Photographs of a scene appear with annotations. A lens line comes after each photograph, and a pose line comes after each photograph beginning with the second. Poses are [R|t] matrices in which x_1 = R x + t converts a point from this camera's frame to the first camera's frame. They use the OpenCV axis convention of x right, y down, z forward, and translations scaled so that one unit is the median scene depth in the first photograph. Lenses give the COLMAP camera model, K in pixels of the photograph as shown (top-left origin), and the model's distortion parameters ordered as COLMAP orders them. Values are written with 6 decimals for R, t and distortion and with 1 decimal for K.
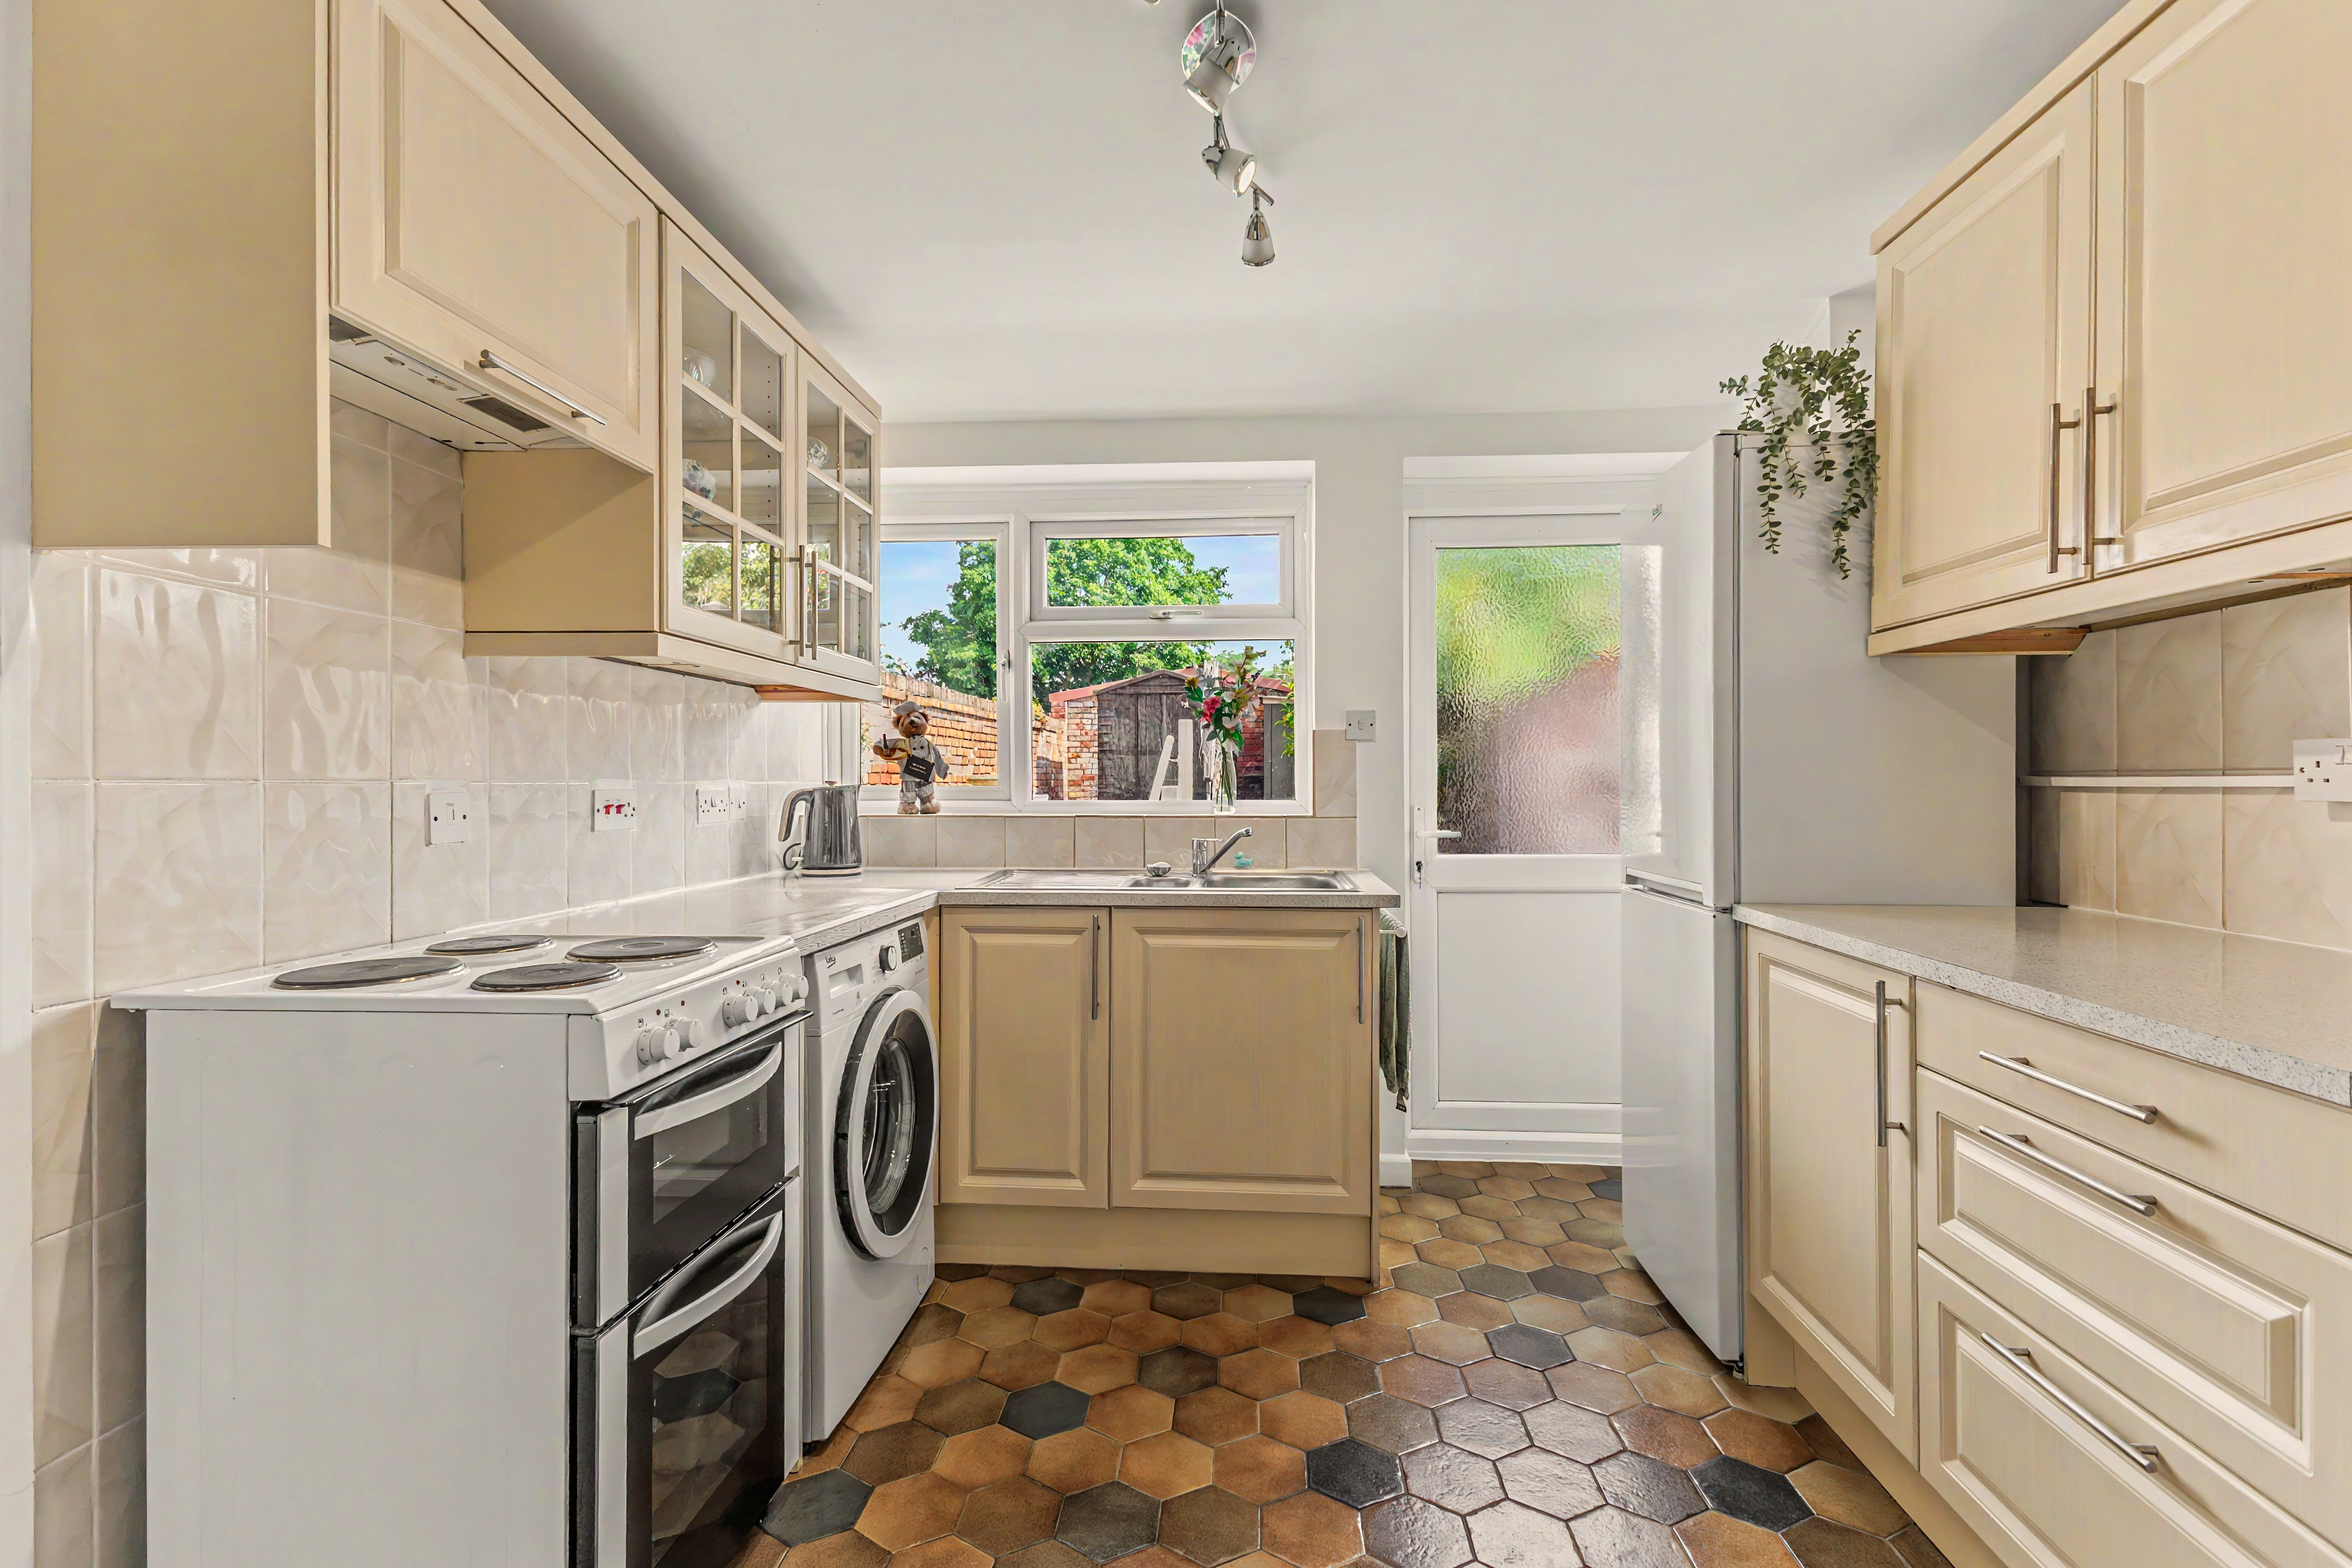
lens RADIAL K [[1037.5, 0, 1226.1], [0, 1037.5, 774.6], [0, 0, 1]] dist [0.036411, 0.000227]
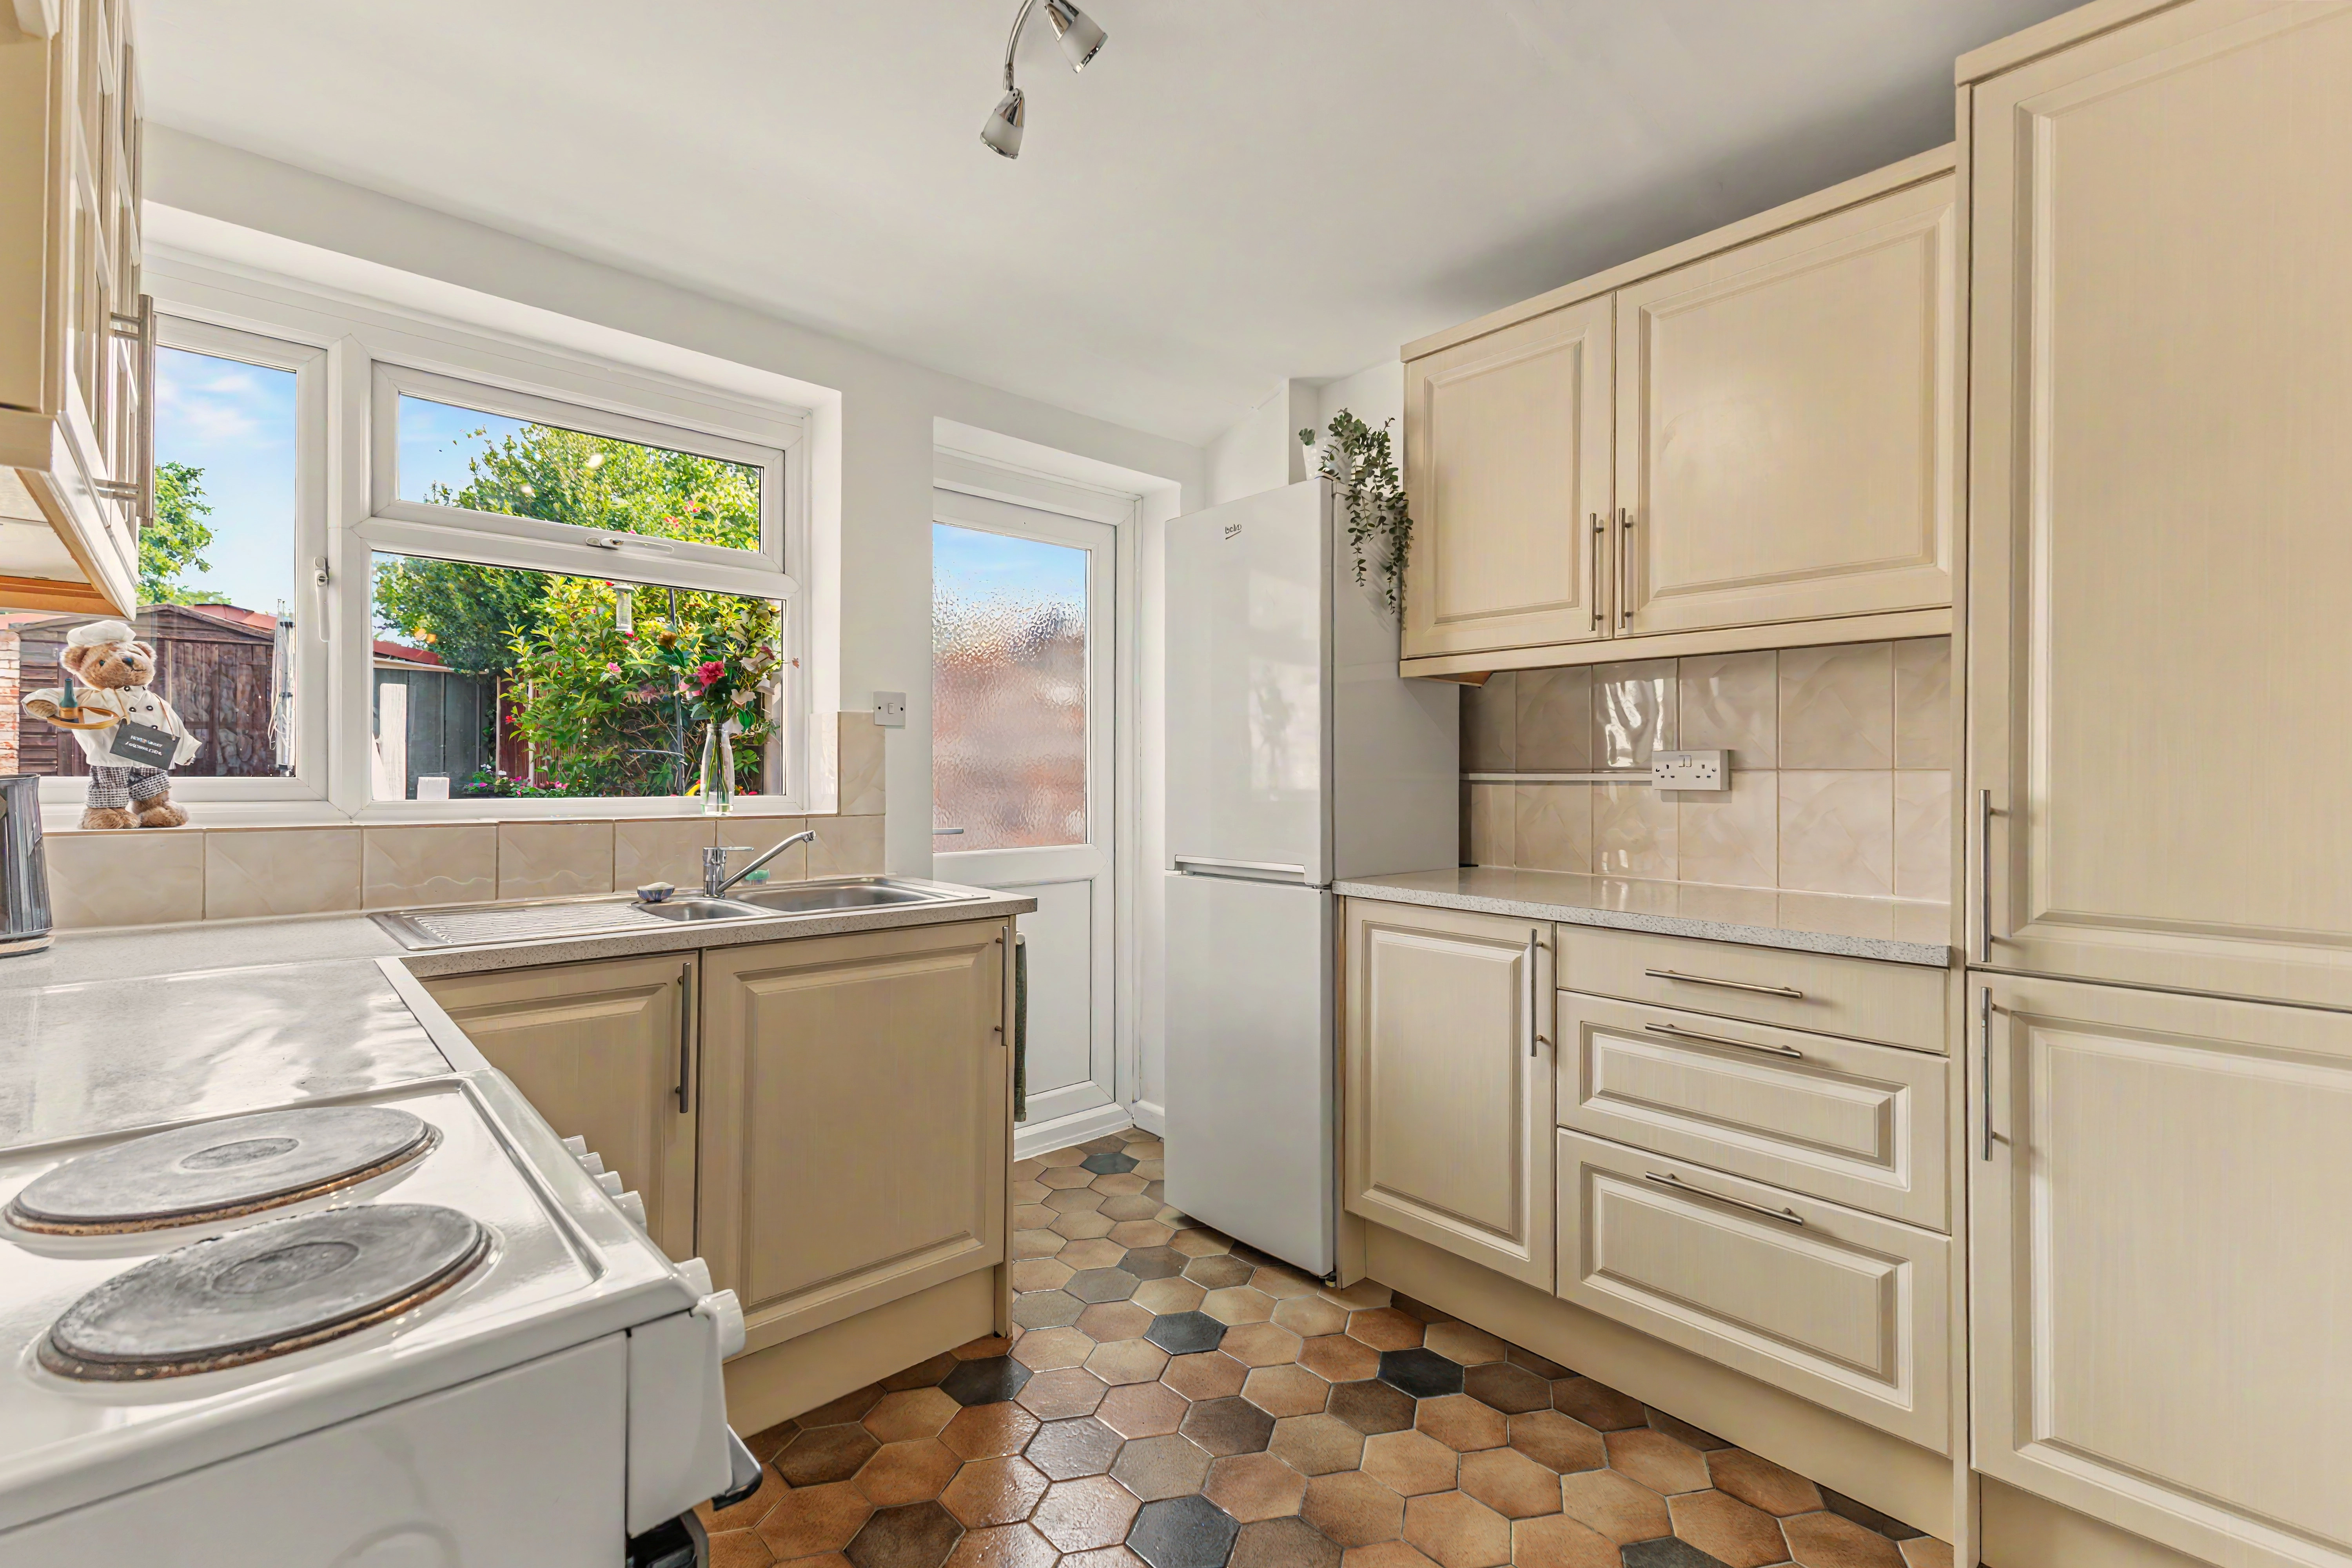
lens RADIAL K [[1025.0, 0, 1154.2], [0, 1025.0, 765.3], [0, 0, 1]] dist [0.034153, 0.000106]
pose [[0.701735, 0.012243, 0.712333, -0.475738], [-0.009653, 0.999924, -0.007677, 0.005568], [-0.712373, -0.001489, 0.701800, 0.340485]]
